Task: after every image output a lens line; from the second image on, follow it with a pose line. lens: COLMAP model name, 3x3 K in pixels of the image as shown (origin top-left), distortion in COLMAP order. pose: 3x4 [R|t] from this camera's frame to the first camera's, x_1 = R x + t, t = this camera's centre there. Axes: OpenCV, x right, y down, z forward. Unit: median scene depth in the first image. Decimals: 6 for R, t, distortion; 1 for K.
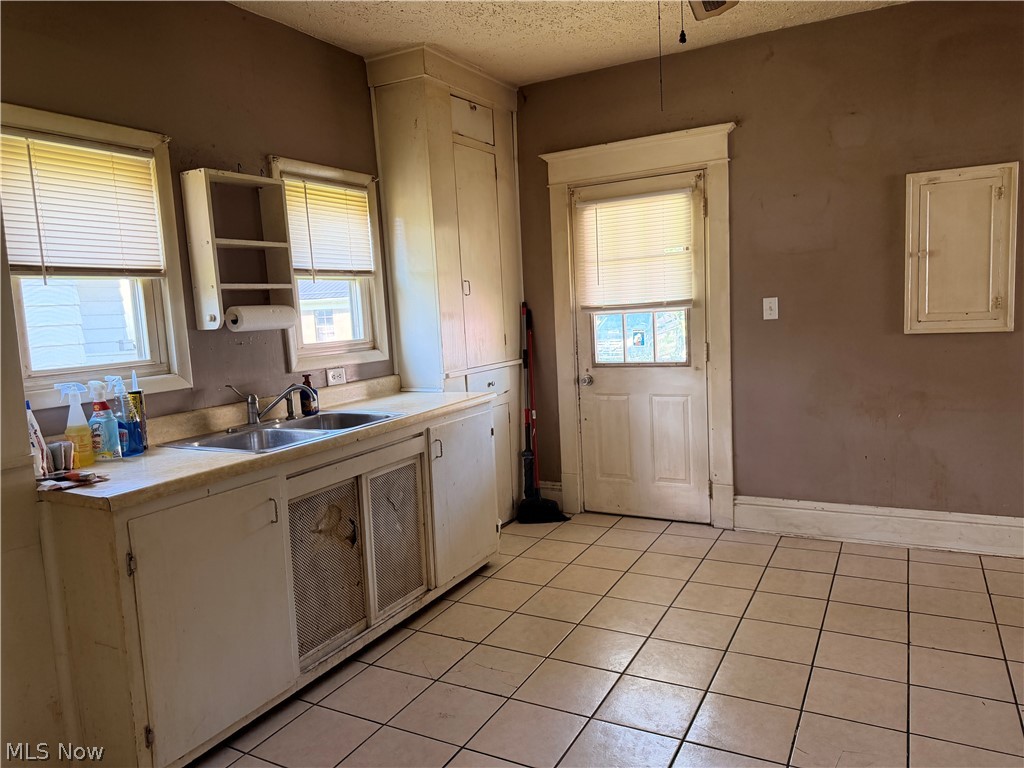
lens RADIAL K [[724.5, 0, 520.4], [0, 724.5, 380.3], [0, 0, 1]] dist [-0.005475, -0.008565]
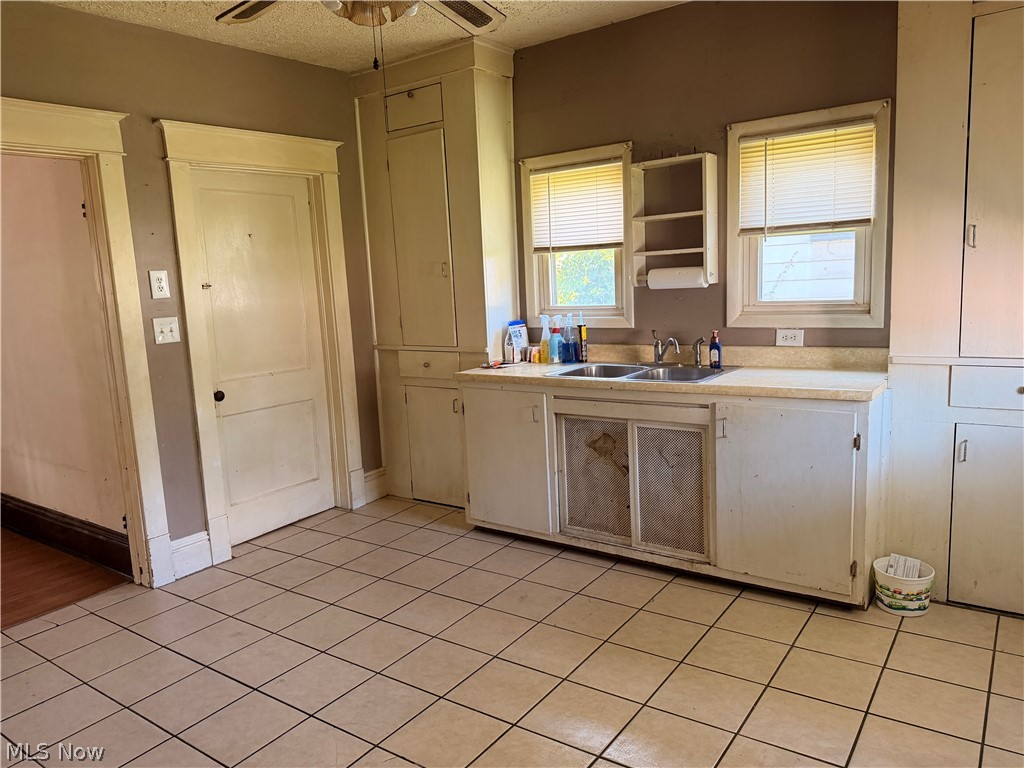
lens RADIAL K [[724.5, 0, 501.0], [0, 724.5, 386.9], [0, 0, 1]] dist [-0.005475, -0.008565]
pose [[-0.157476, 0.210178, -0.964897, 0.894929], [-0.042250, 0.974760, 0.219221, -0.163399], [0.986619, 0.075289, -0.144621, 0.914628]]
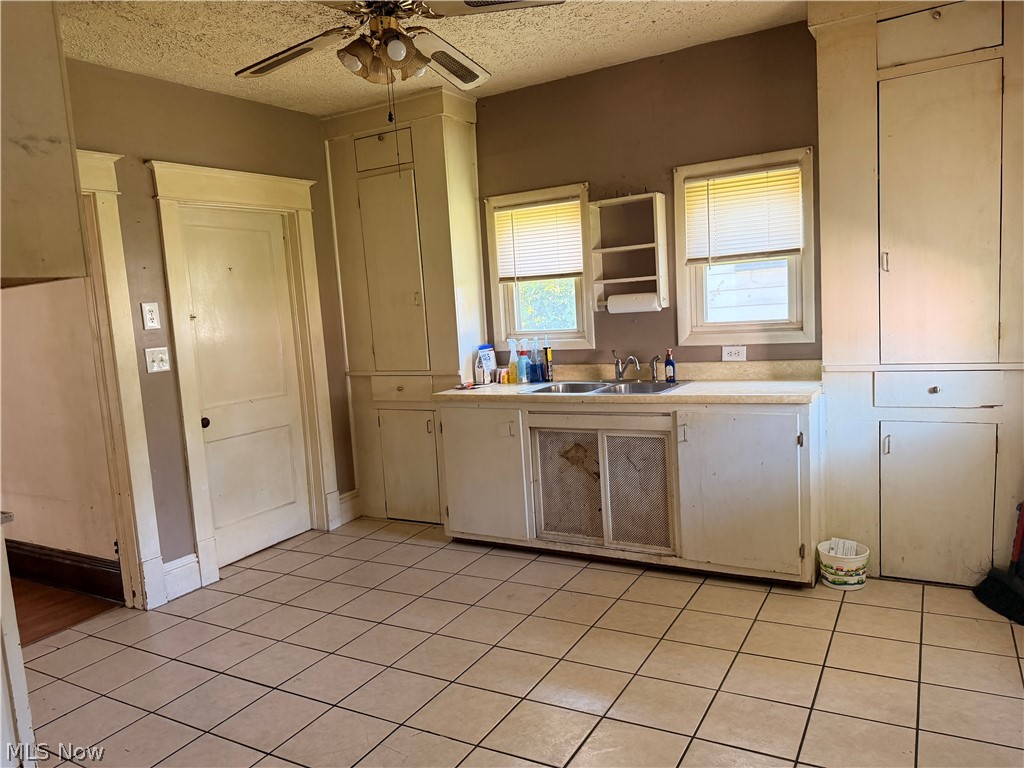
lens RADIAL K [[724.5, 0, 501.2], [0, 724.5, 389.4], [0, 0, 1]] dist [-0.005475, -0.008565]
pose [[-0.057665, 0.172070, -0.983396, 1.012732], [-0.033809, 0.984133, 0.174181, -0.155984], [0.997763, 0.043291, -0.050932, 0.844814]]
